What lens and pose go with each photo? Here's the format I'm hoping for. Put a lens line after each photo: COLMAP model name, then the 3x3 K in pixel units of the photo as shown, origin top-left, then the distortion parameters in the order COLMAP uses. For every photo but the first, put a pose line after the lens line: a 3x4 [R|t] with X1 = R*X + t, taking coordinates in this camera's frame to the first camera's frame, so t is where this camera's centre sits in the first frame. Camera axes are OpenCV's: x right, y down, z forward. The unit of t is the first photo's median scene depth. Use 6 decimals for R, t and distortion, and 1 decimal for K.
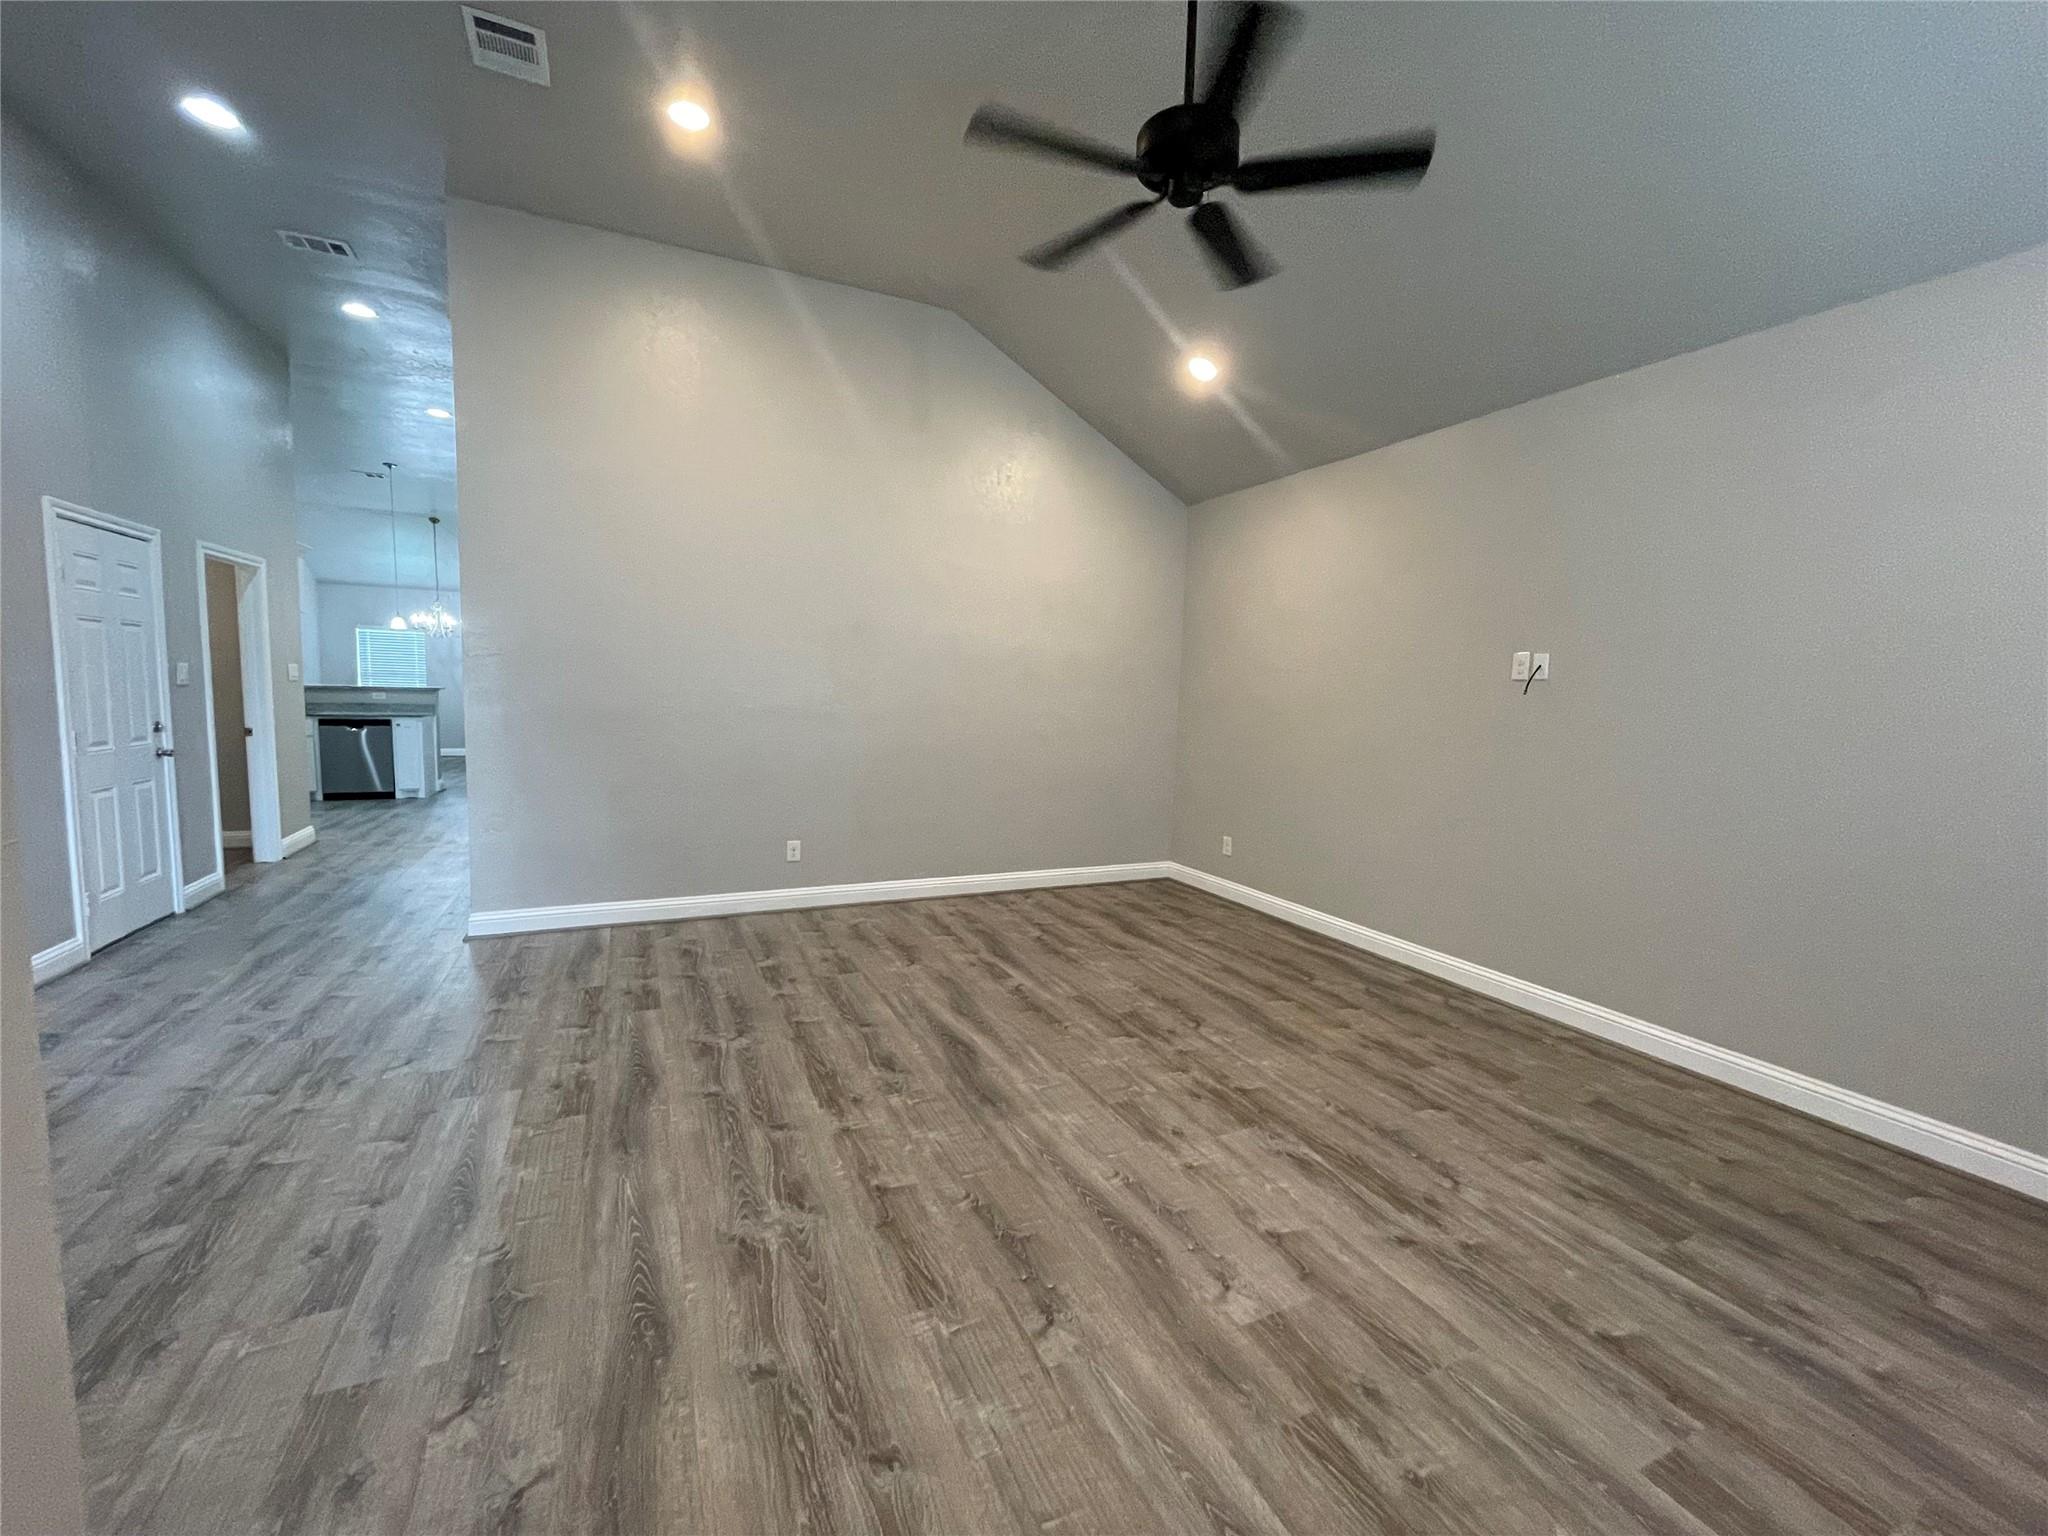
lens RADIAL K [[827.4, 0, 1023.7], [0, 827.4, 767.8], [0, 0, 1]] dist [-0.002176, -0.000501]
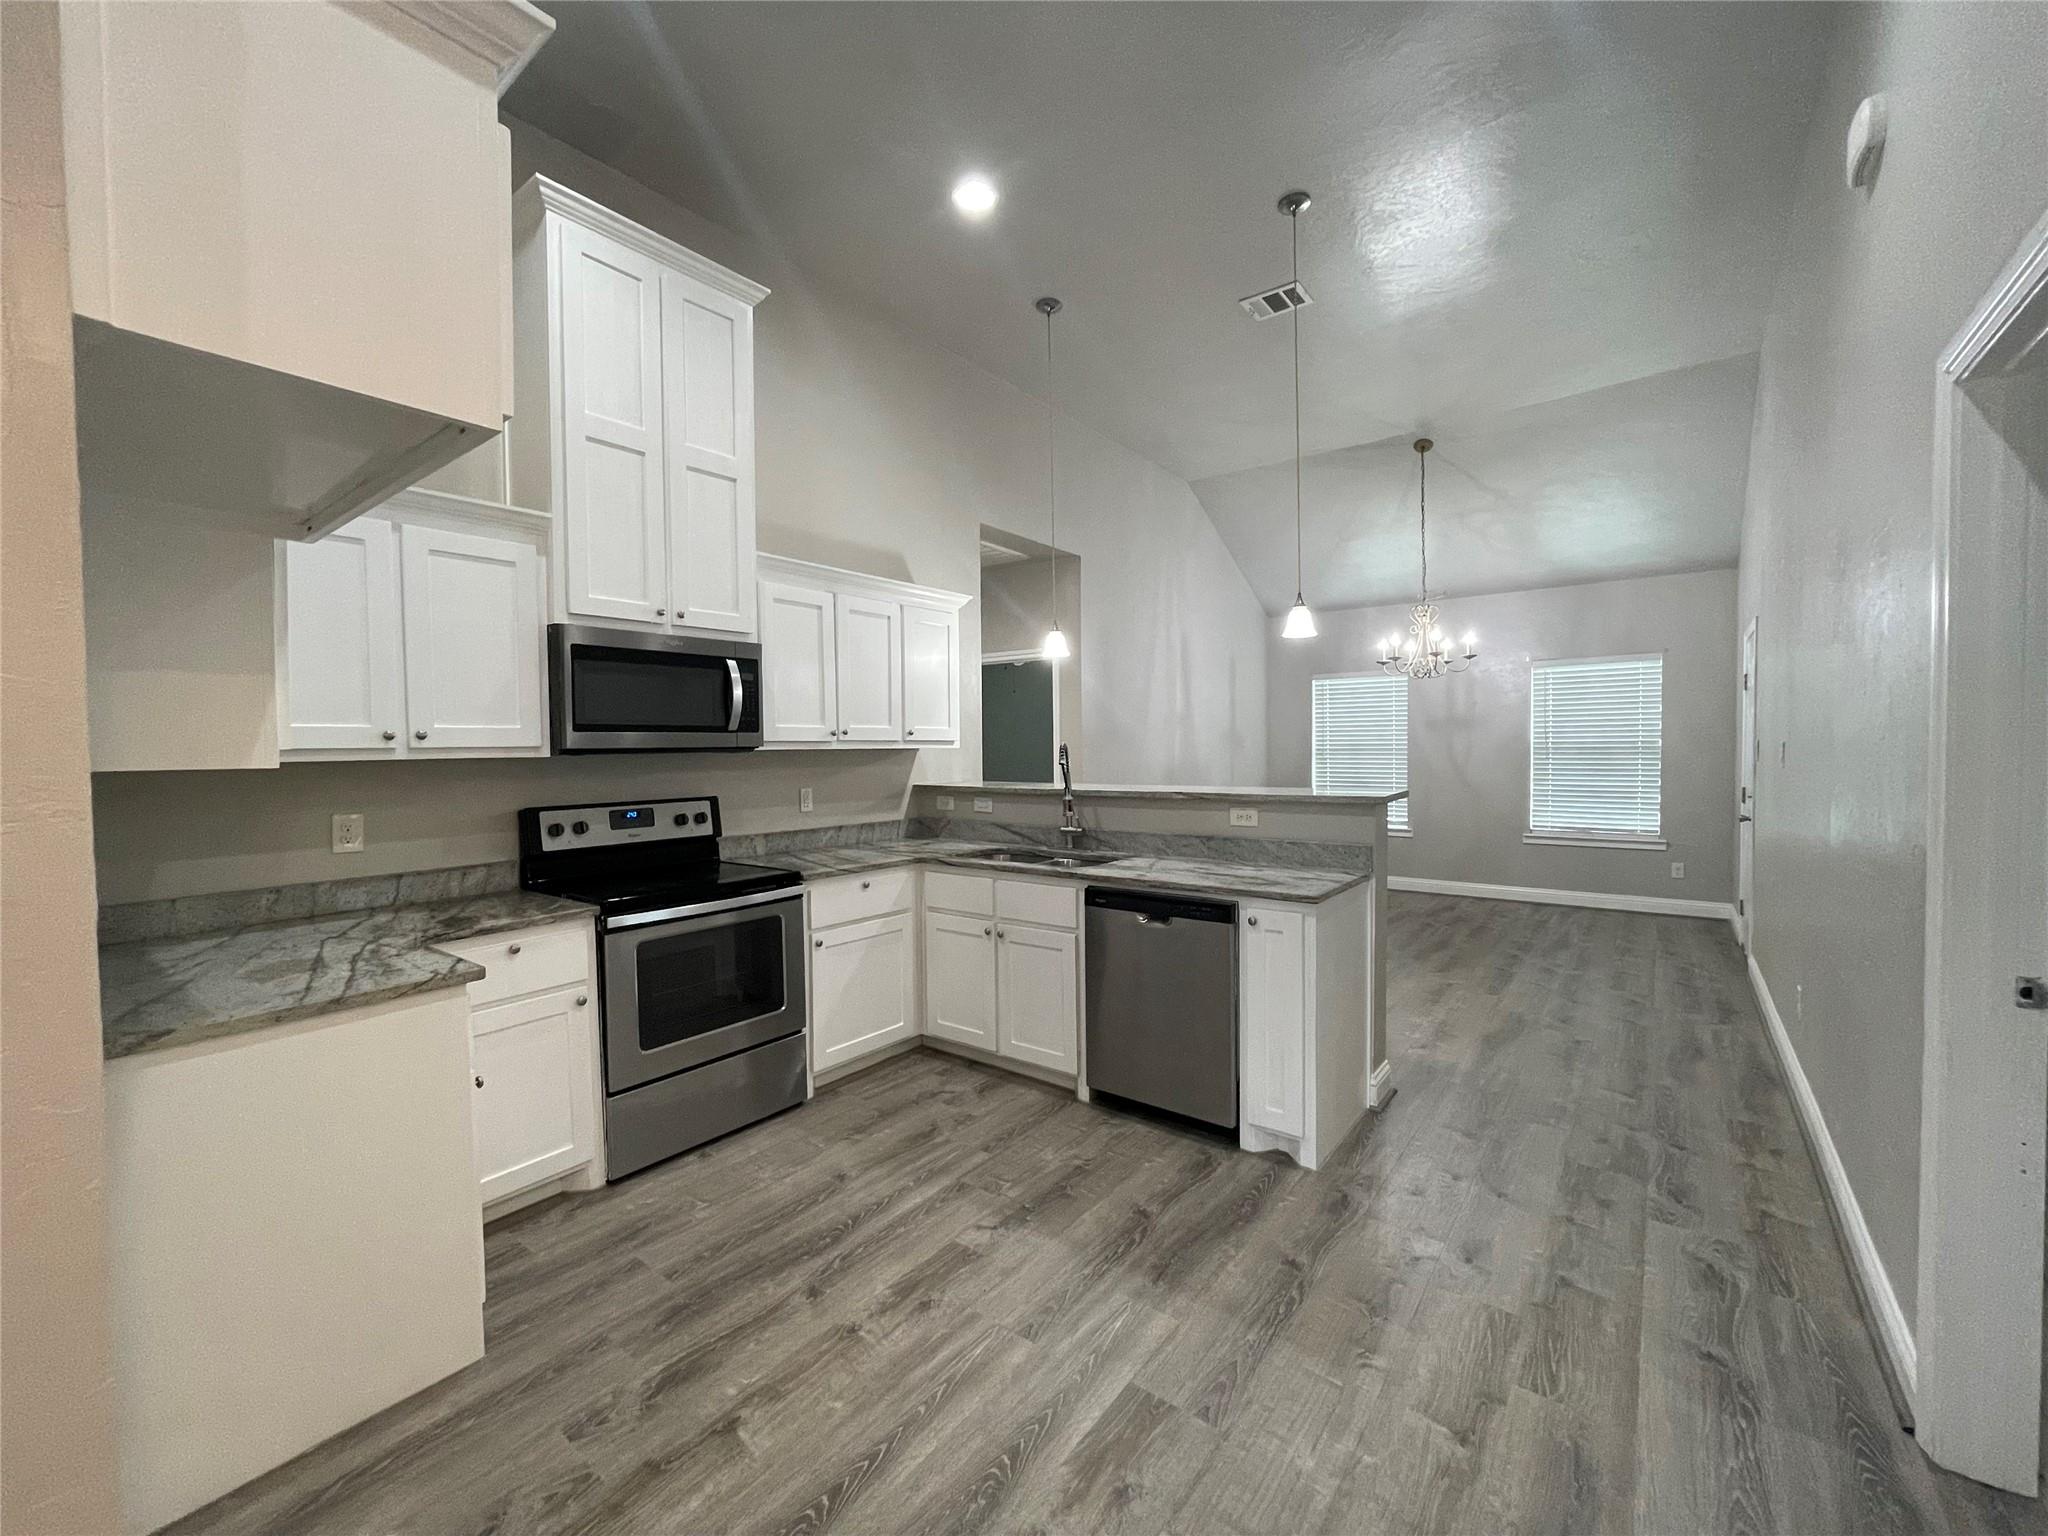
lens RADIAL K [[827.4, 0, 1024.3], [0, 827.4, 769.8], [0, 0, 1]] dist [-0.002176, -0.000501]
pose [[0.451406, -0.015319, -0.892187, -0.490321], [-0.051592, 0.997732, -0.043235, -0.088732], [0.890826, 0.065546, 0.449592, 0.742284]]
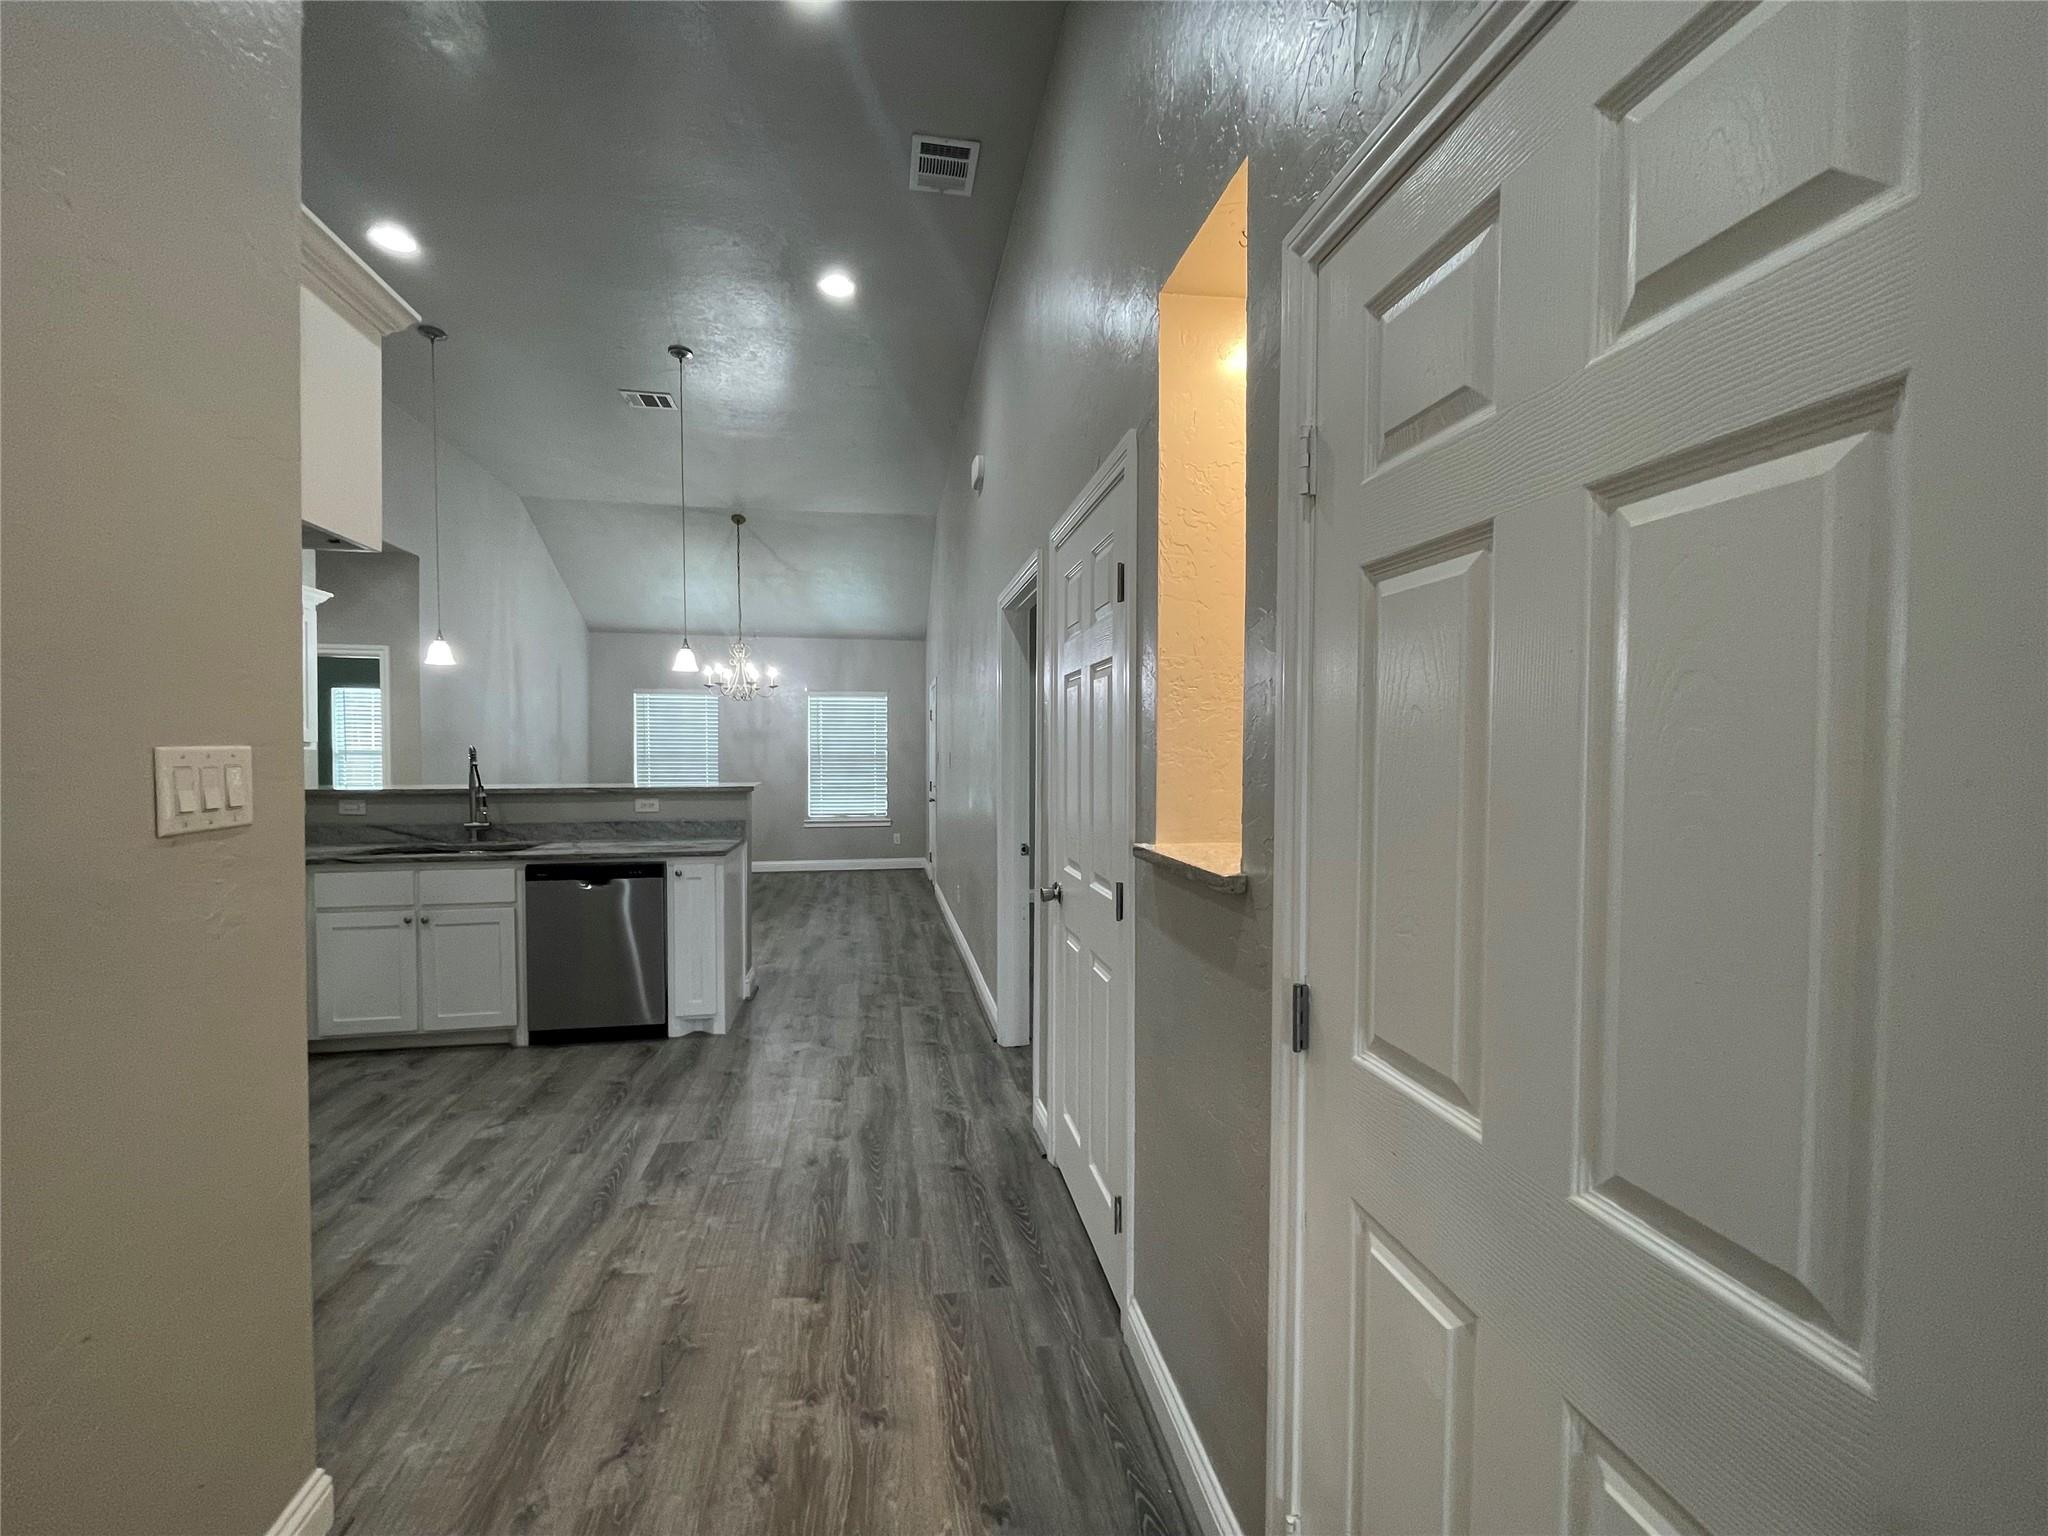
lens RADIAL K [[827.4, 0, 1031.3], [0, 827.4, 769.2], [0, 0, 1]] dist [-0.002176, -0.000501]
pose [[0.967008, -0.028674, -0.253129, -0.434123], [0.010429, 0.997268, -0.073125, -0.071598], [0.254534, 0.068072, 0.964665, 0.582851]]
